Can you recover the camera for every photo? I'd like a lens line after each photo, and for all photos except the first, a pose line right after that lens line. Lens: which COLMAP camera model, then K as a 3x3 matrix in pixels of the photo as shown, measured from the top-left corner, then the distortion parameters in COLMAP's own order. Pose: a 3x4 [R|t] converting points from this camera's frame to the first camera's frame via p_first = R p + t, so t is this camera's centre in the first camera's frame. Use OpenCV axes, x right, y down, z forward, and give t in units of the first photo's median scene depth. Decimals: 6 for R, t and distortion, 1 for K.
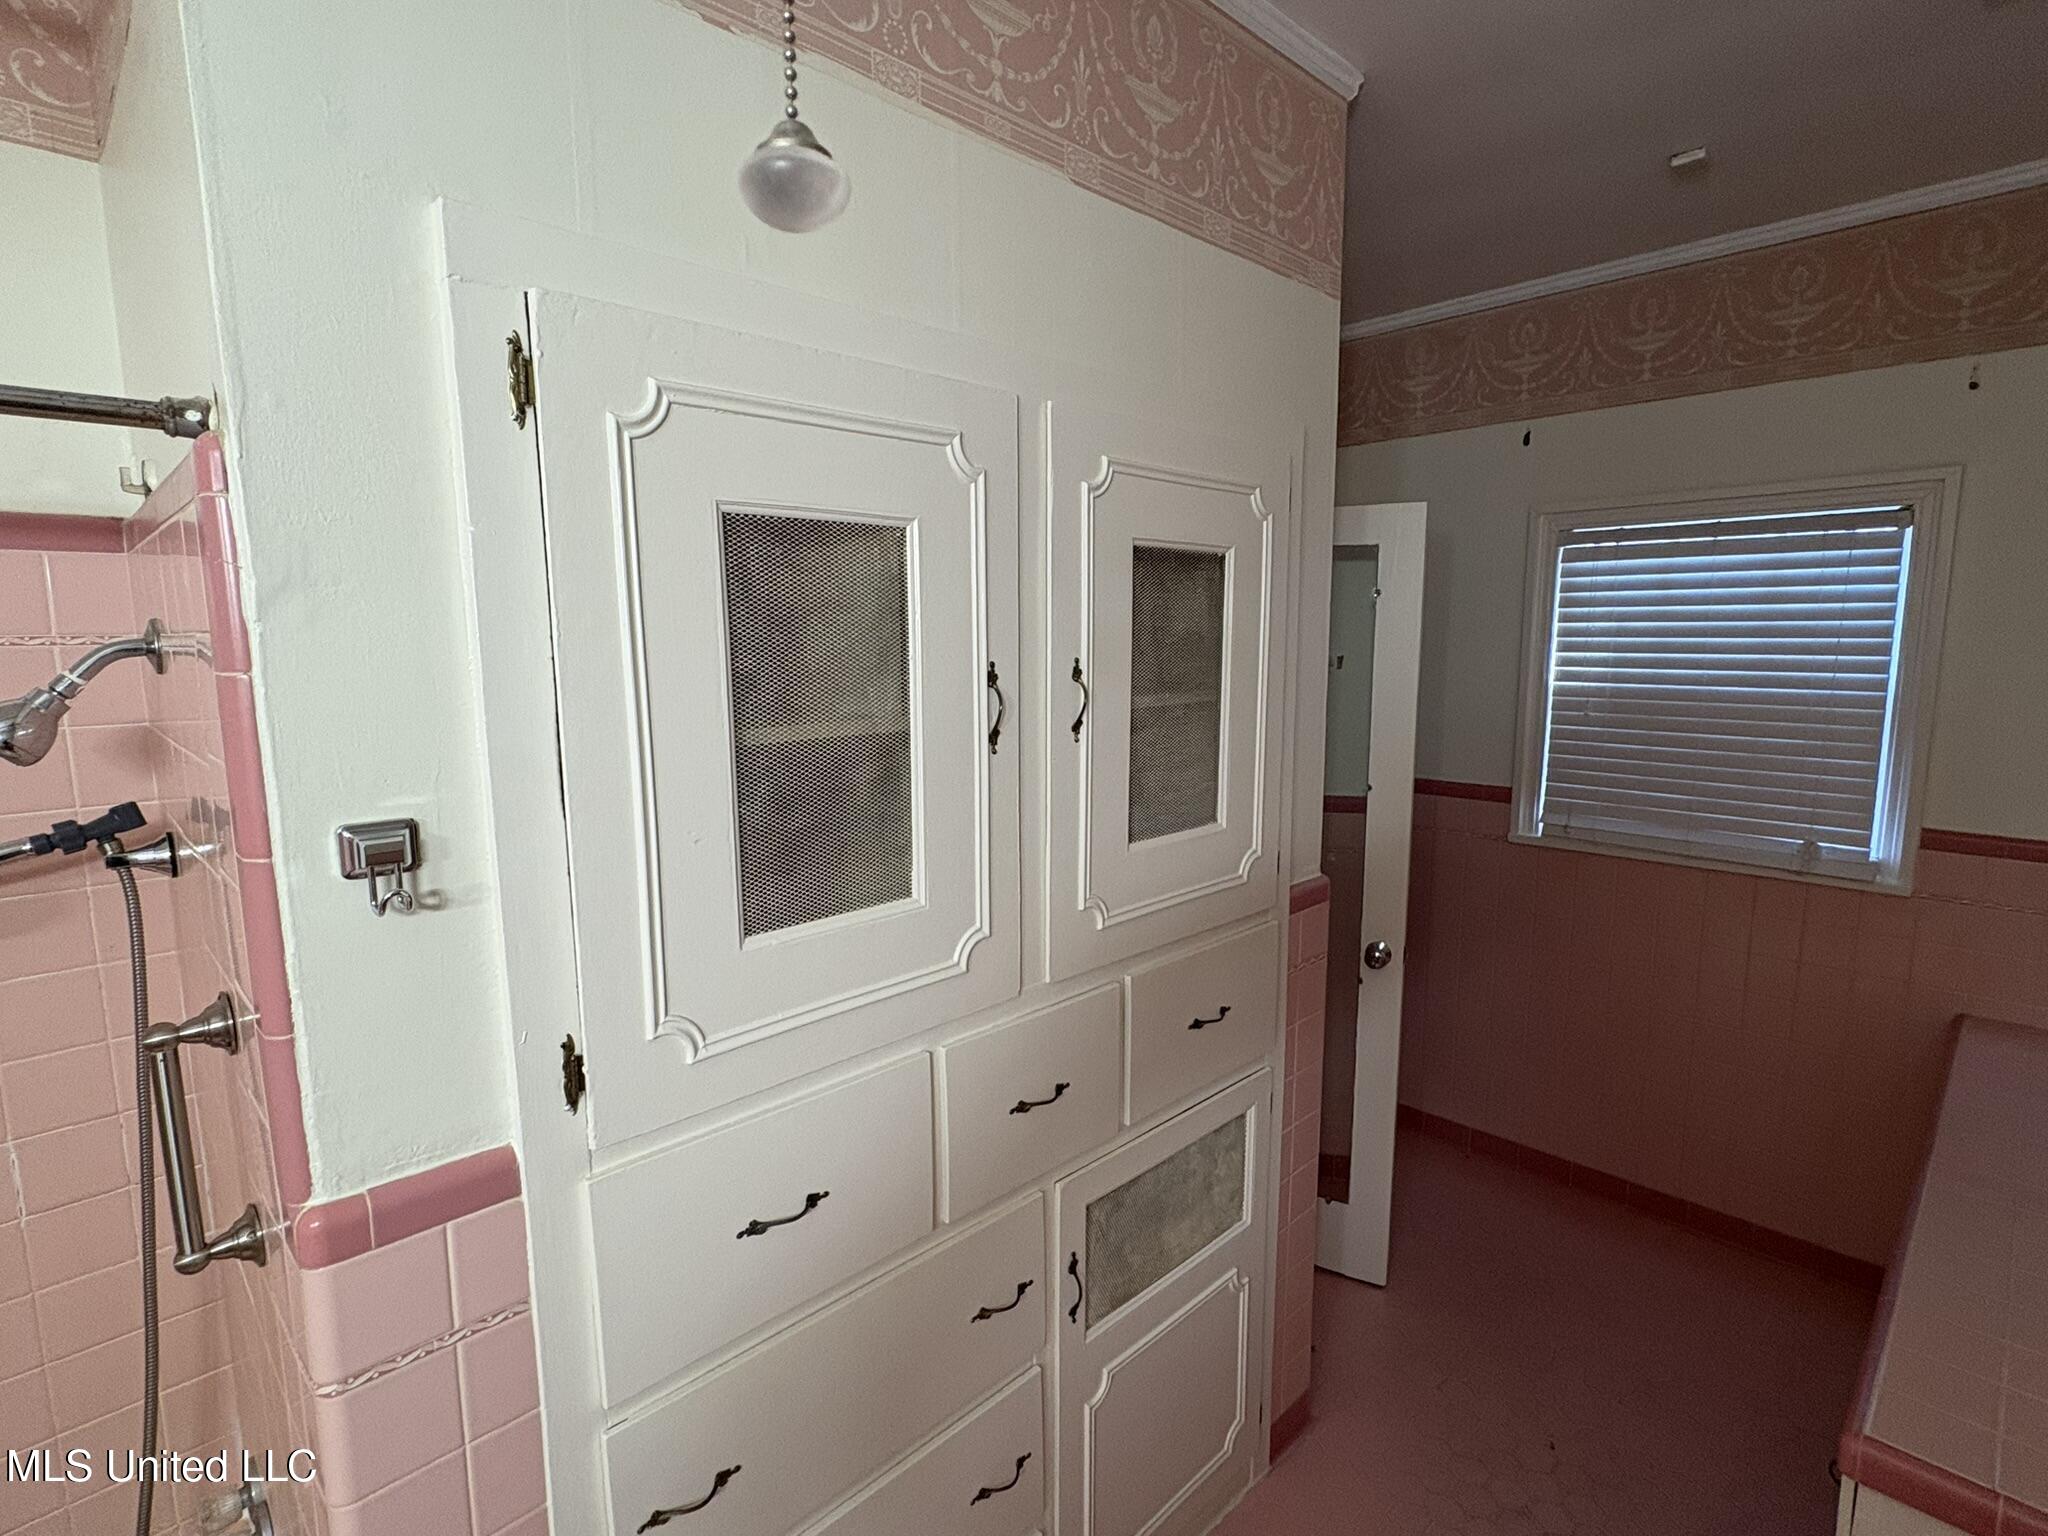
lens RADIAL K [[996.0, 0, 1019.9], [0, 996.0, 765.8], [0, 0, 1]] dist [0.002321, -0.000234]
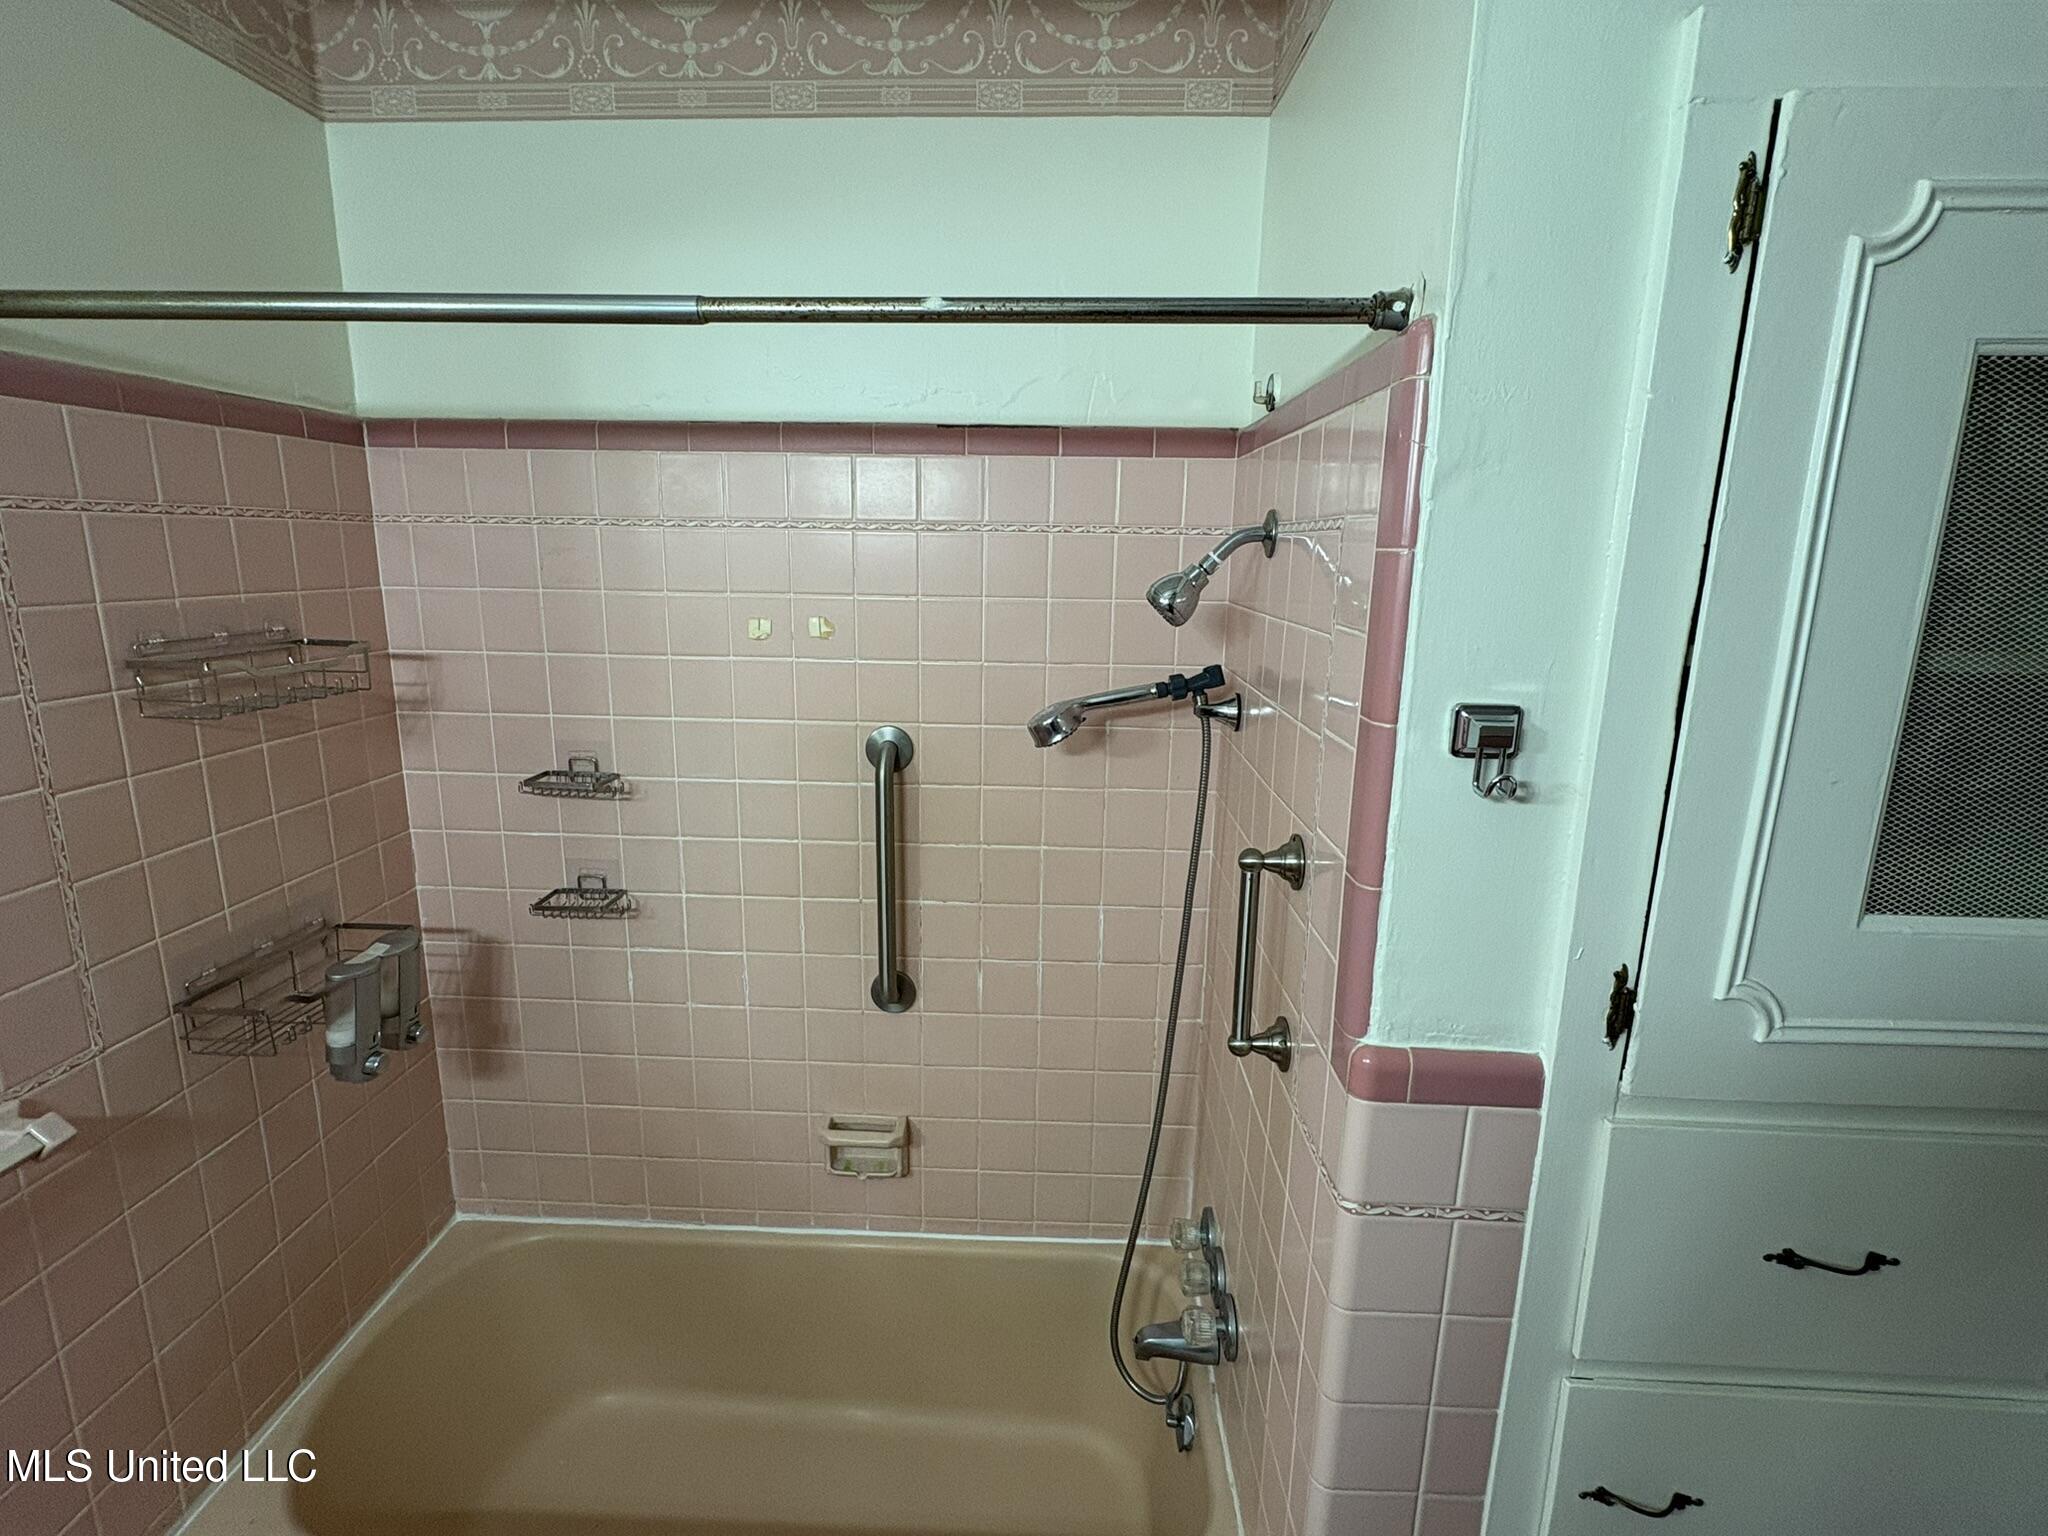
lens RADIAL K [[996.0, 0, 1006.1], [0, 996.0, 763.4], [0, 0, 1]] dist [0.002321, -0.000234]
pose [[0.685156, 0.172952, -0.707565, -0.231141], [-0.119680, 0.984930, 0.124860, 0.042561], [0.718497, -0.000867, 0.695529, -0.043594]]
